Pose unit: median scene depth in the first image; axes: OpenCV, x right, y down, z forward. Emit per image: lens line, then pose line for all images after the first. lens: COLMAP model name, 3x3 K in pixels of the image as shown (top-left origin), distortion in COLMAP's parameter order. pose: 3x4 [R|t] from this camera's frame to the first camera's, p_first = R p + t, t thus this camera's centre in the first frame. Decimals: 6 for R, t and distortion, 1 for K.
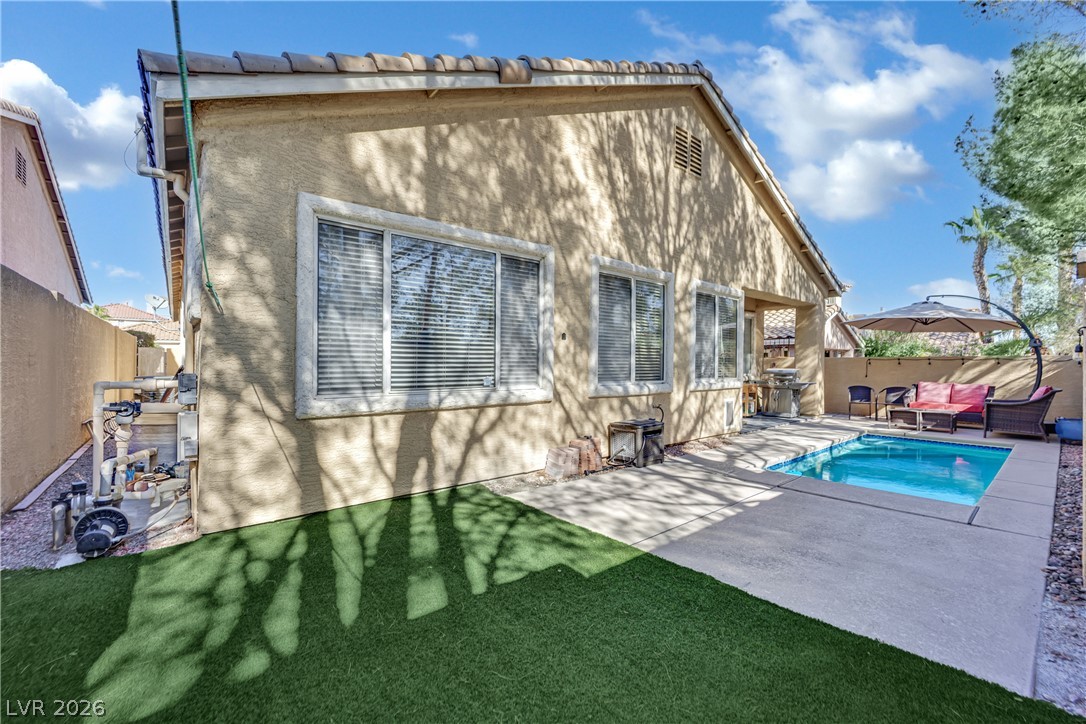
lens RADIAL K [[446.7, 0, 553.0], [0, 446.7, 367.1], [0, 0, 1]] dist [-0.018748, -0.001123]
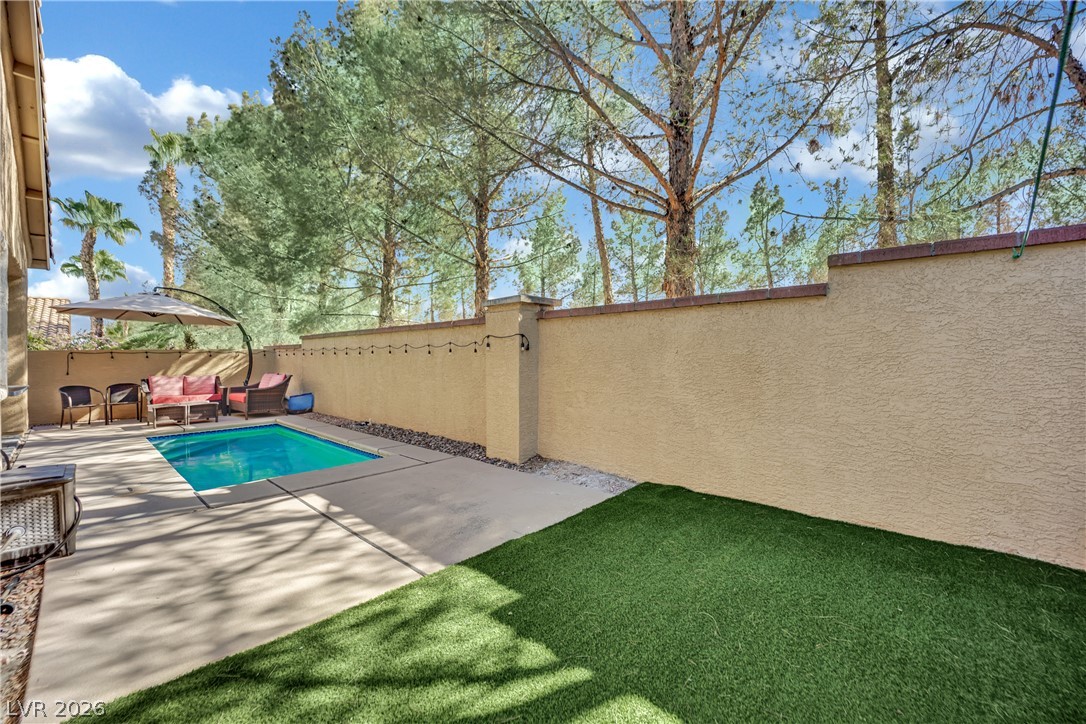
lens RADIAL K [[446.7, 0, 548.3], [0, 446.7, 360.1], [0, 0, 1]] dist [-0.018748, -0.001123]
pose [[-0.112436, -0.013108, 0.993573, -0.497951], [0.017839, 0.999725, 0.015208, -0.002420], [-0.993499, 0.019434, -0.112171, 0.657246]]
